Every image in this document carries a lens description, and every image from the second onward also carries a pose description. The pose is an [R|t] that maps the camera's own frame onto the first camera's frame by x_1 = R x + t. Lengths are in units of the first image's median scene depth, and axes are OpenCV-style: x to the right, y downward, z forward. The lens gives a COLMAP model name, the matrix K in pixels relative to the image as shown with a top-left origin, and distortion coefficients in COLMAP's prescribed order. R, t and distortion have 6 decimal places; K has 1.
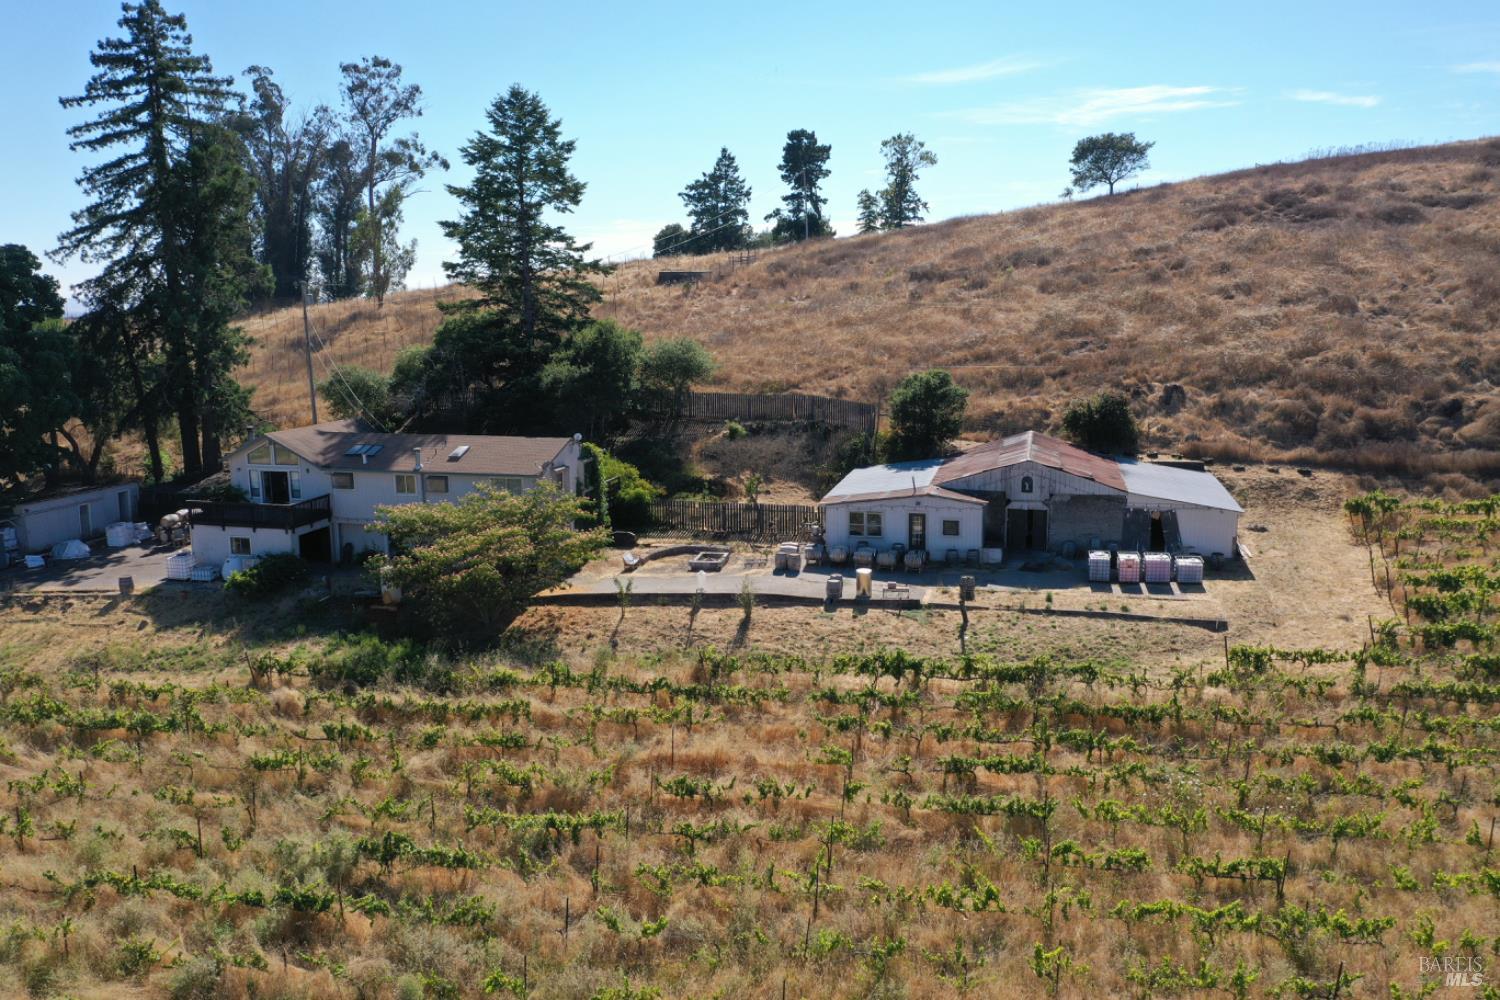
lens RADIAL K [[1183.8, 0, 751.3], [0, 1183.8, 492.1], [0, 0, 1]] dist [0.002440, -0.010932]
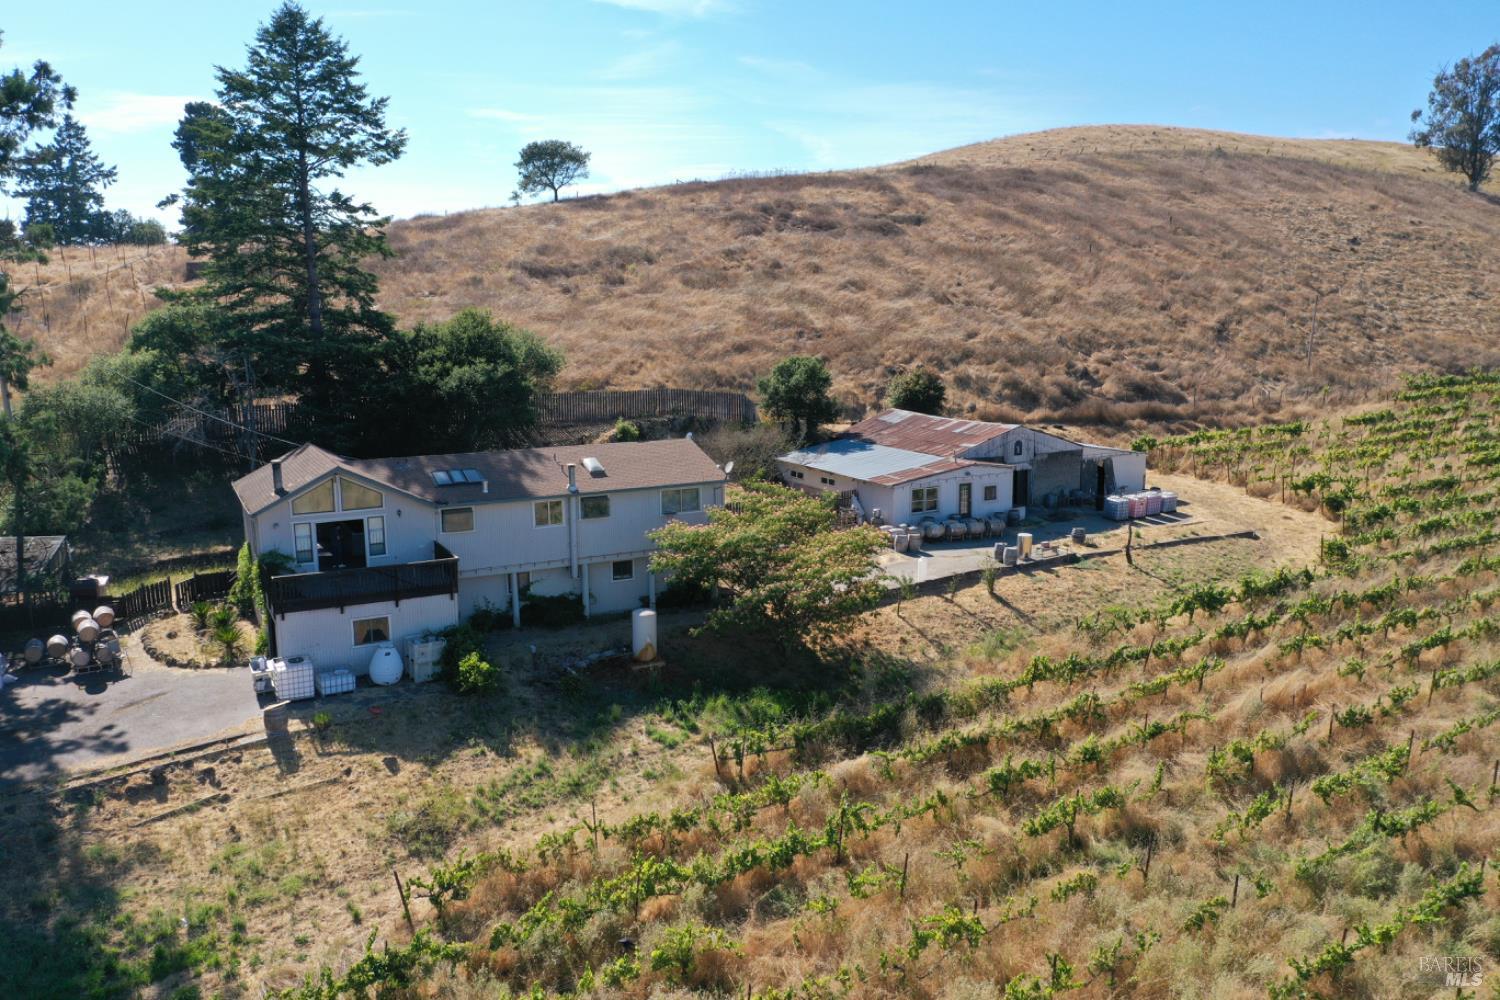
lens RADIAL K [[1183.8, 0, 751.3], [0, 1183.8, 492.1], [0, 0, 1]] dist [0.002440, -0.010932]
pose [[0.734763, -0.105828, 0.670018, -0.592865], [0.116101, 0.992800, 0.029491, -0.022932], [-0.668315, 0.056121, 0.741759, 0.291643]]
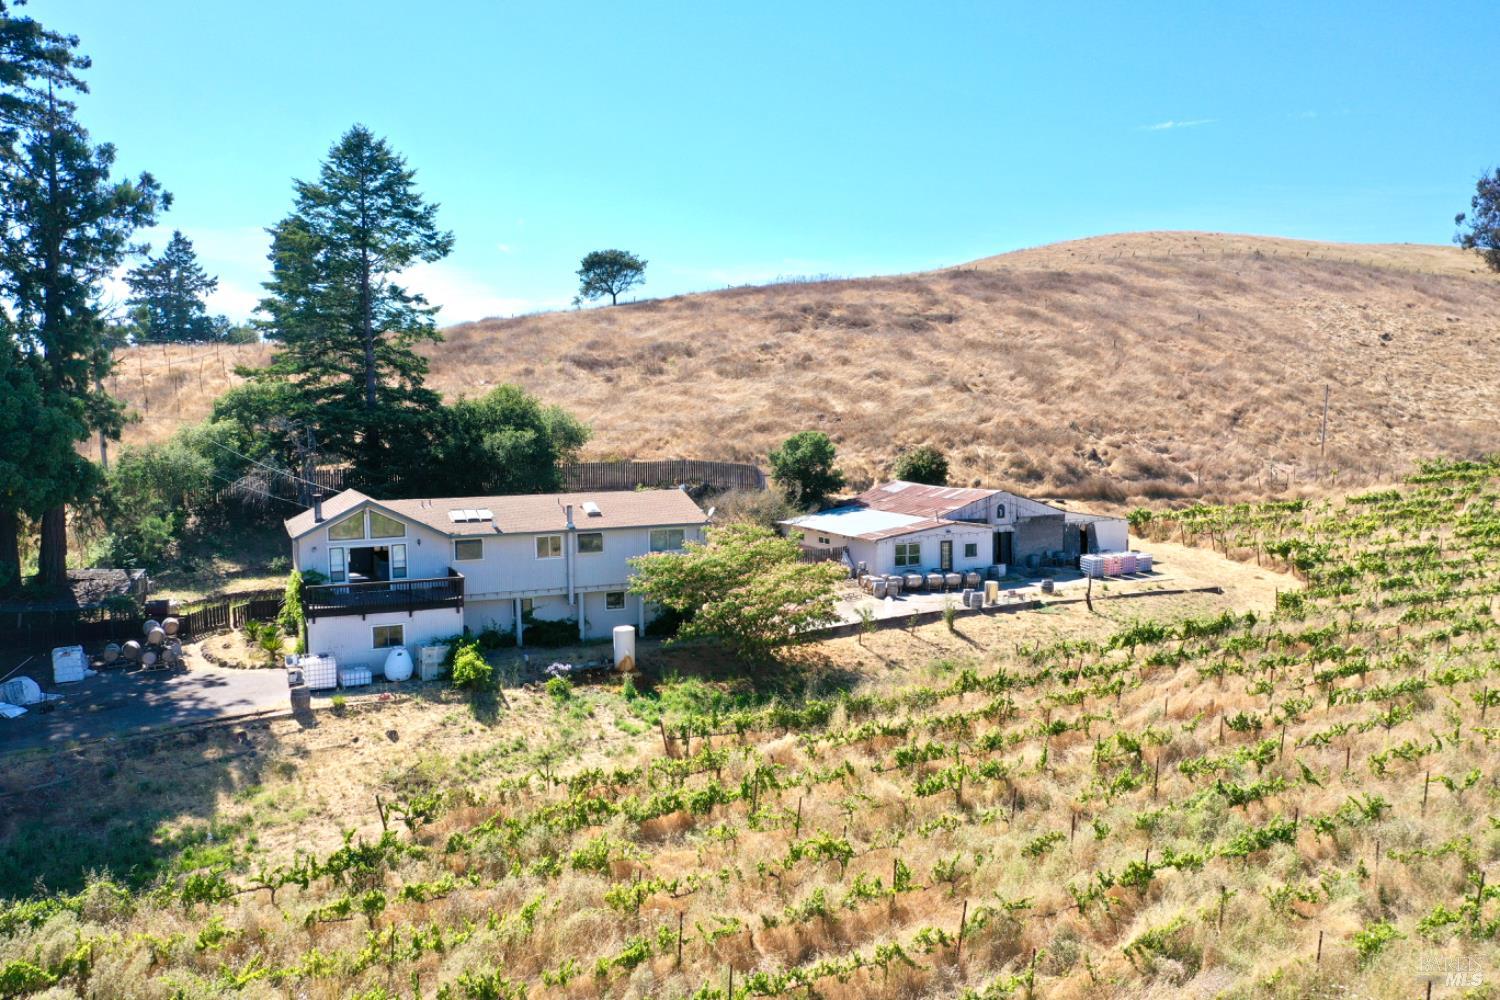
lens RADIAL K [[1183.8, 0, 751.3], [0, 1183.8, 492.1], [0, 0, 1]] dist [0.002440, -0.010932]
pose [[0.778356, -0.041839, 0.626428, -0.608805], [0.109714, 0.991488, -0.070101, 0.026285], [-0.618163, 0.123292, 0.776321, 0.184679]]
